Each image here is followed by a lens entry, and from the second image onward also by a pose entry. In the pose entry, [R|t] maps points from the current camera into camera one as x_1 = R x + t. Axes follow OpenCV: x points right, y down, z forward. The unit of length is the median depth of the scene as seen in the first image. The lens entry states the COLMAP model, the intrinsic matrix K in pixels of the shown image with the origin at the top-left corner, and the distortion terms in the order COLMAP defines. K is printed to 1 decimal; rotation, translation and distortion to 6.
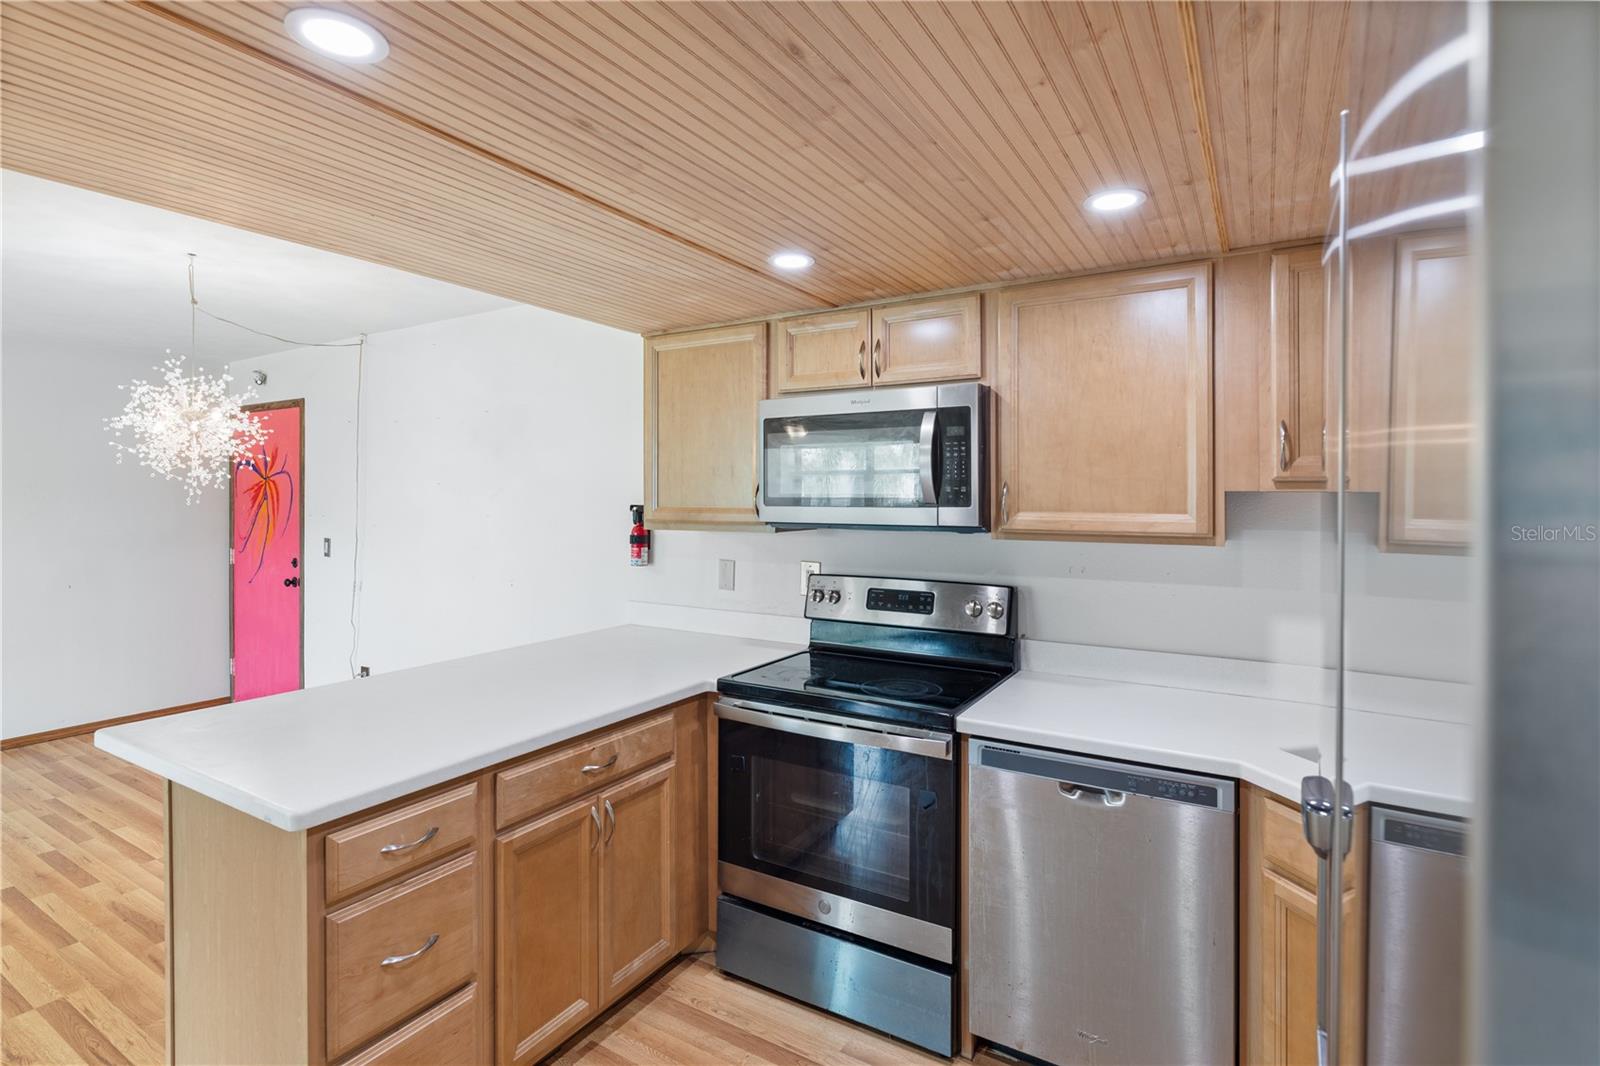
lens RADIAL K [[785.5, 0, 781.1], [0, 785.5, 494.9], [0, 0, 1]] dist [-0.003264, 0.000111]
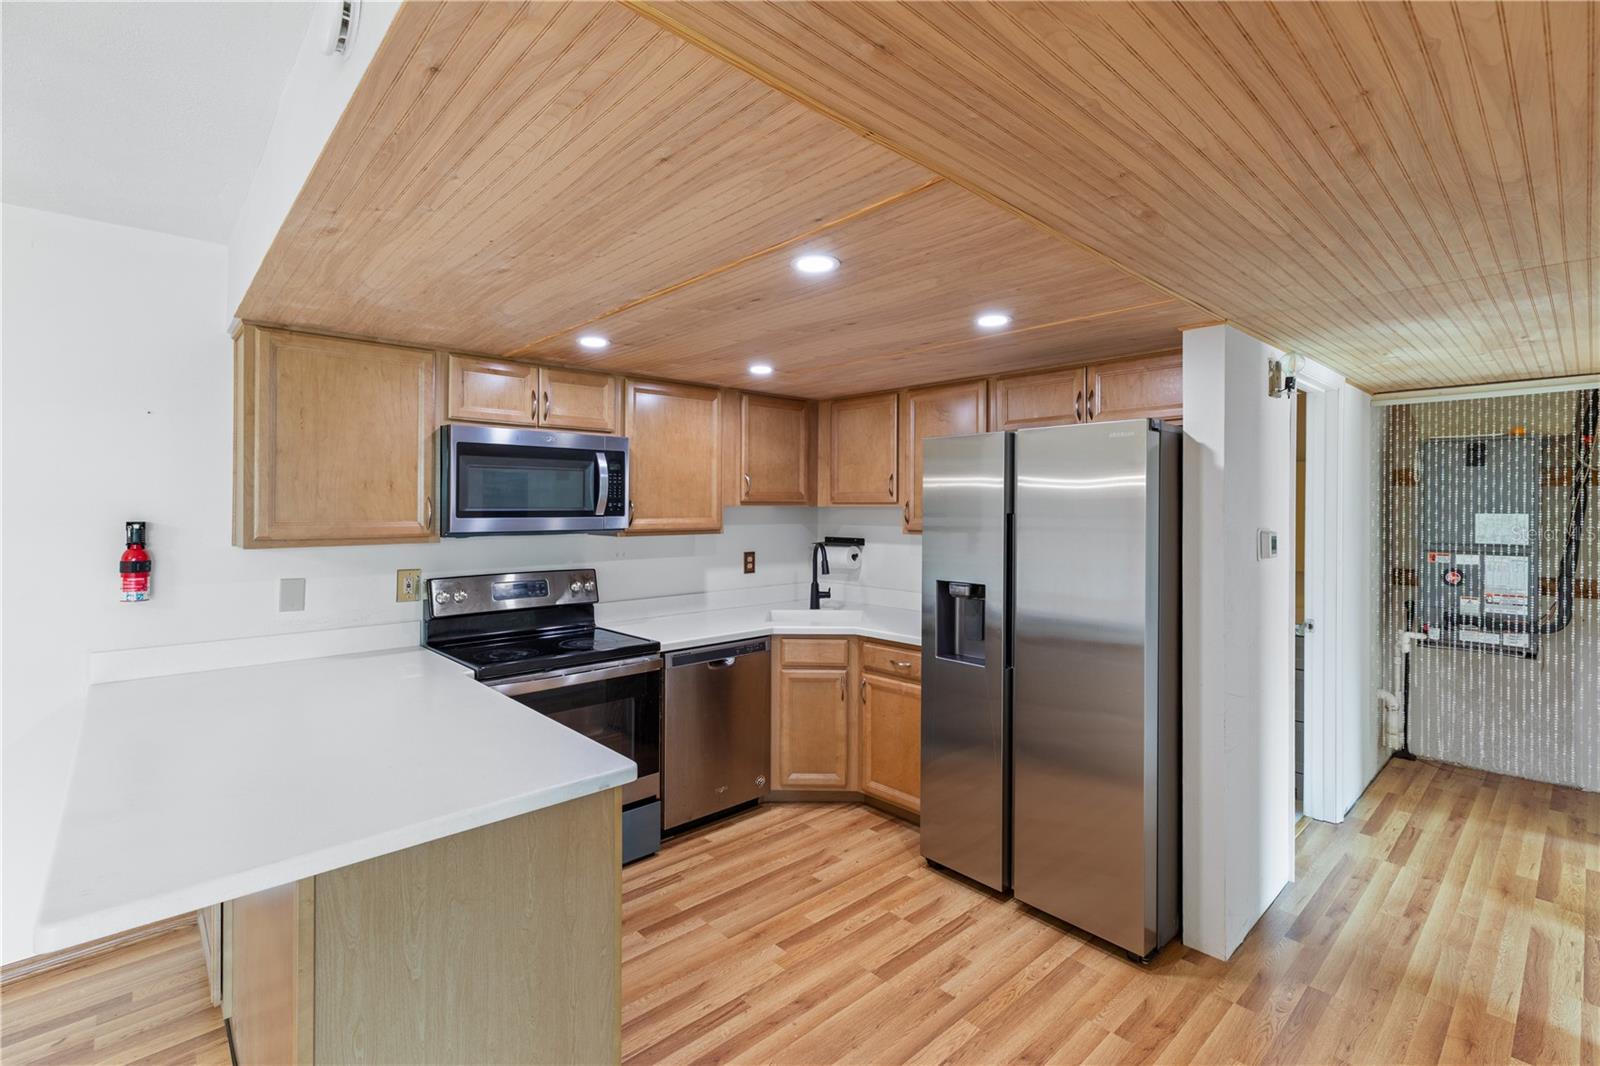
lens RADIAL K [[726.0, 0, 794.8], [0, 726.0, 505.6], [0, 0, 1]] dist [0.003498, -0.000297]
pose [[0.275759, 0.001769, 0.961225, -0.756315], [0.000259, 0.999998, -0.001915, -0.001630], [-0.961227, 0.000777, 0.275758, 0.200532]]
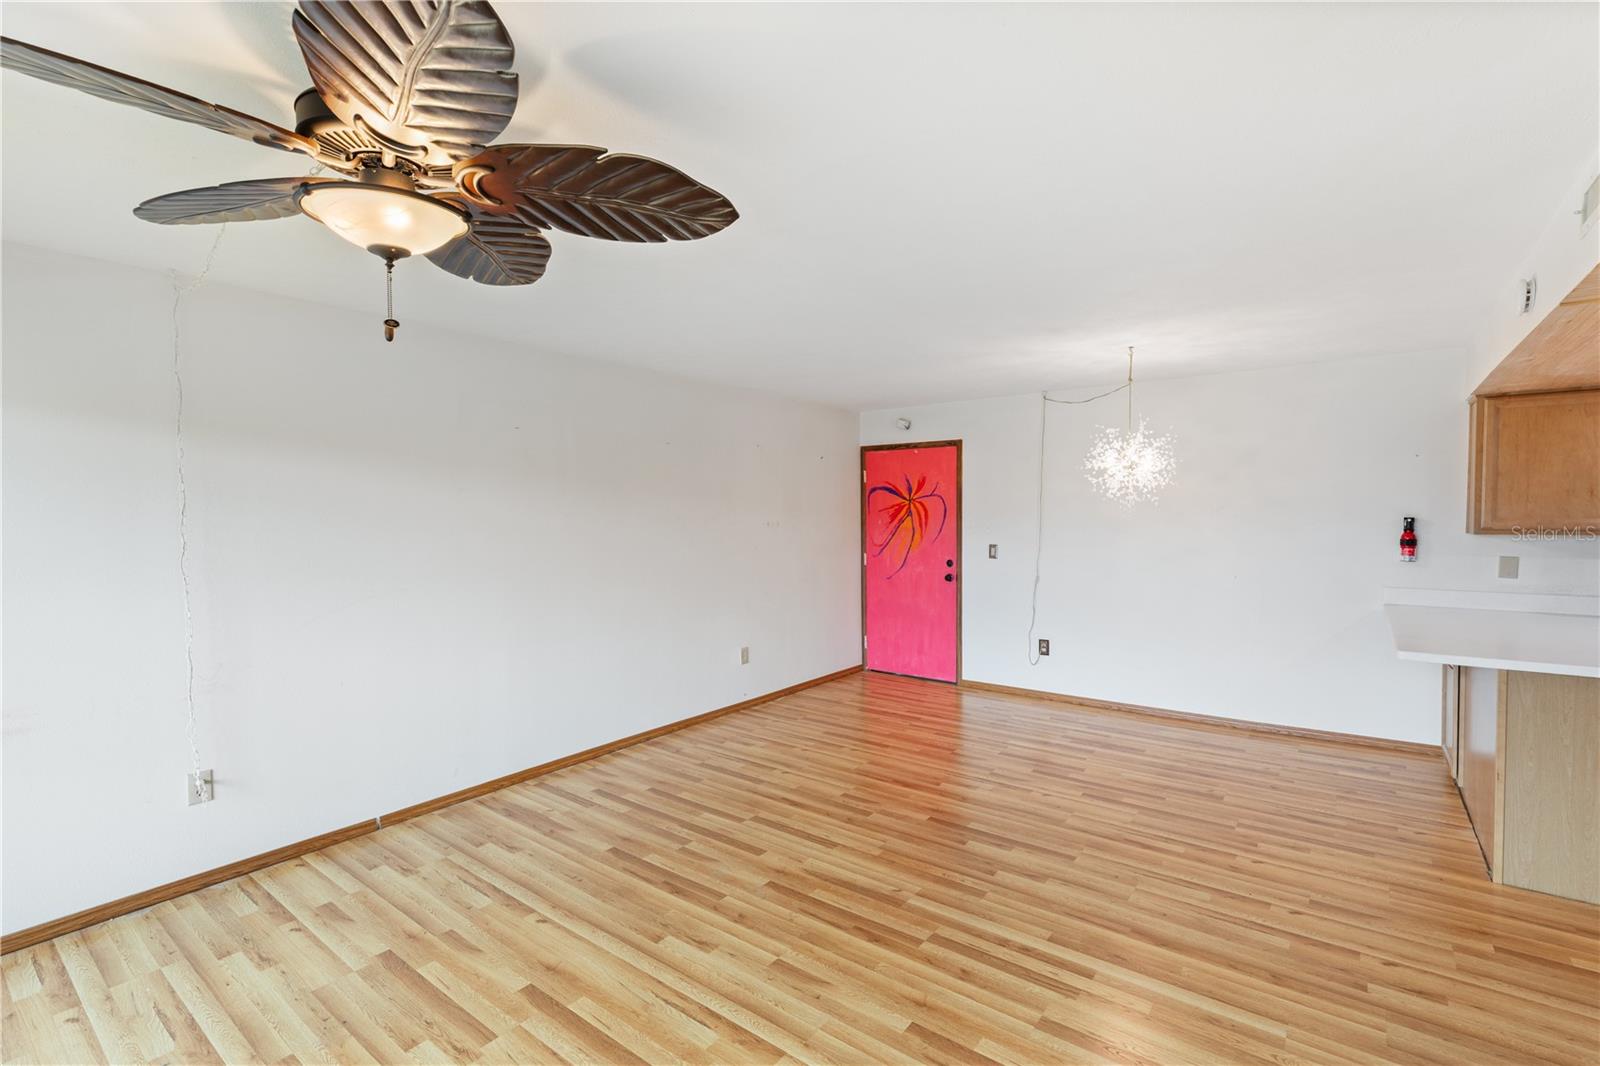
lens RADIAL K [[726.0, 0, 800.6], [0, 726.0, 531.9], [0, 0, 1]] dist [0.003498, -0.000297]
pose [[0.994837, -0.002974, -0.101438, -1.224746], [0.005699, 0.999630, 0.026586, -0.001948], [0.101322, -0.027027, 0.994487, -0.418460]]
